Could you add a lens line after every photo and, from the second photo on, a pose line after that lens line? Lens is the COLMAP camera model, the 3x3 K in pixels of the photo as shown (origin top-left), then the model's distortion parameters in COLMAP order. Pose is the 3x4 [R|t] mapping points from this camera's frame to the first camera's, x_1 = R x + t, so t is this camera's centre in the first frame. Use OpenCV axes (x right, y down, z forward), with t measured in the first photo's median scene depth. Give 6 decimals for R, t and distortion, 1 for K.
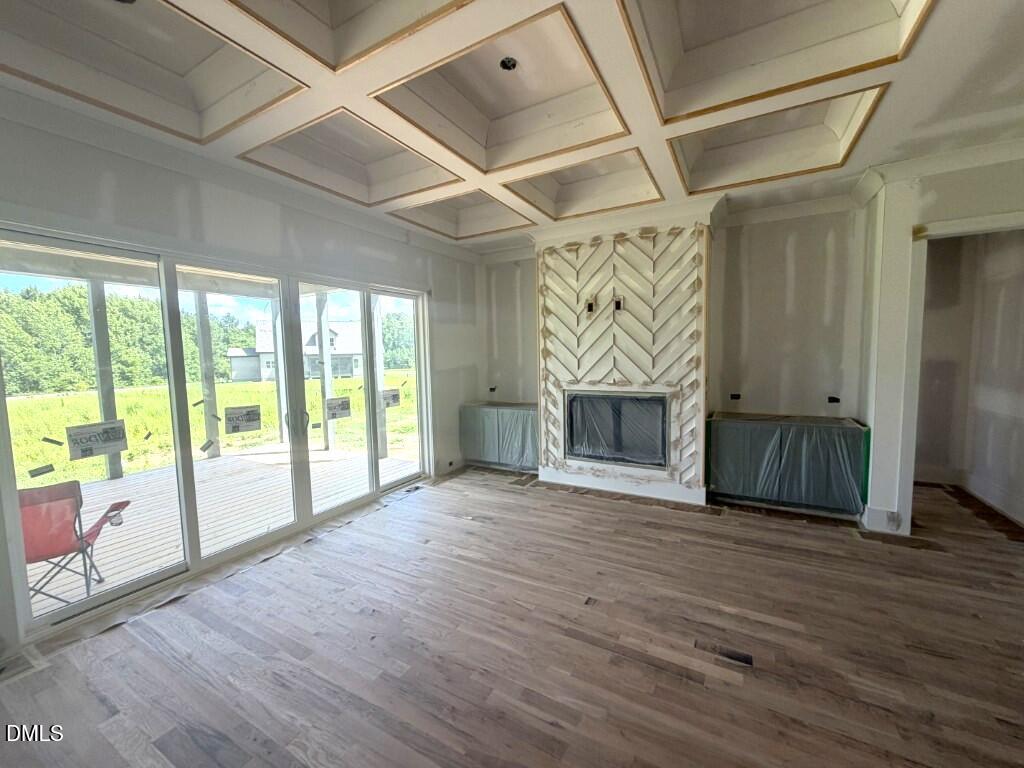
lens RADIAL K [[406.6, 0, 510.9], [0, 406.6, 383.9], [0, 0, 1]] dist [0.002240, -0.000430]
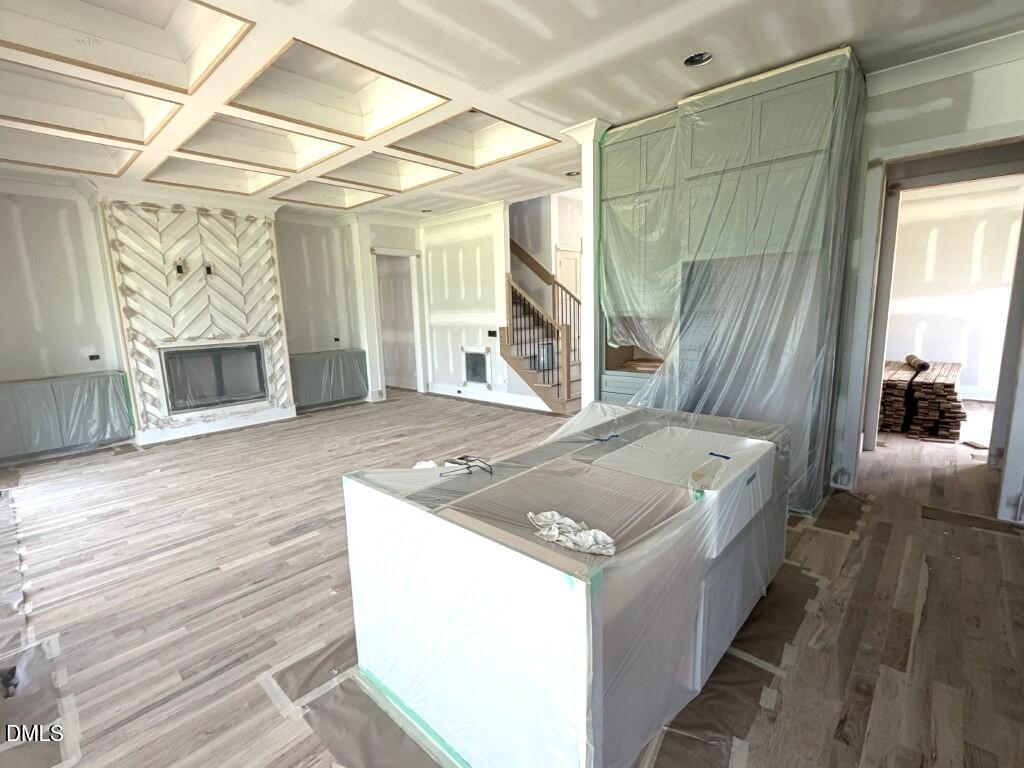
lens RADIAL K [[473.0, 0, 512.8], [0, 473.0, 388.5], [0, 0, 1]] dist [-0.002003, -0.000938]
pose [[0.224023, -0.150724, 0.962858, -0.897133], [0.098404, 0.986418, 0.131516, 0.049181], [-0.969603, 0.065286, 0.235812, -0.145306]]
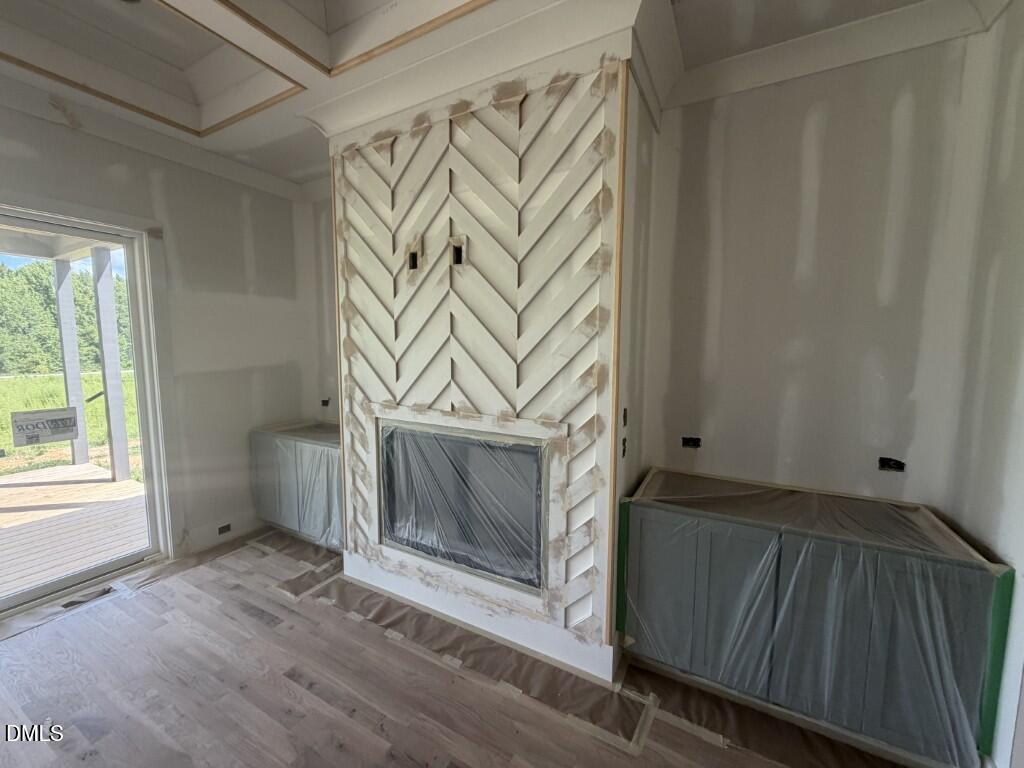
lens RADIAL K [[406.6, 0, 510.2], [0, 406.6, 384.0], [0, 0, 1]] dist [0.002240, -0.000430]
pose [[0.999576, 0.024934, 0.015007, 0.322163], [-0.025210, 0.999511, 0.018487, -0.047951], [-0.014539, -0.018857, 0.999716, 0.503286]]
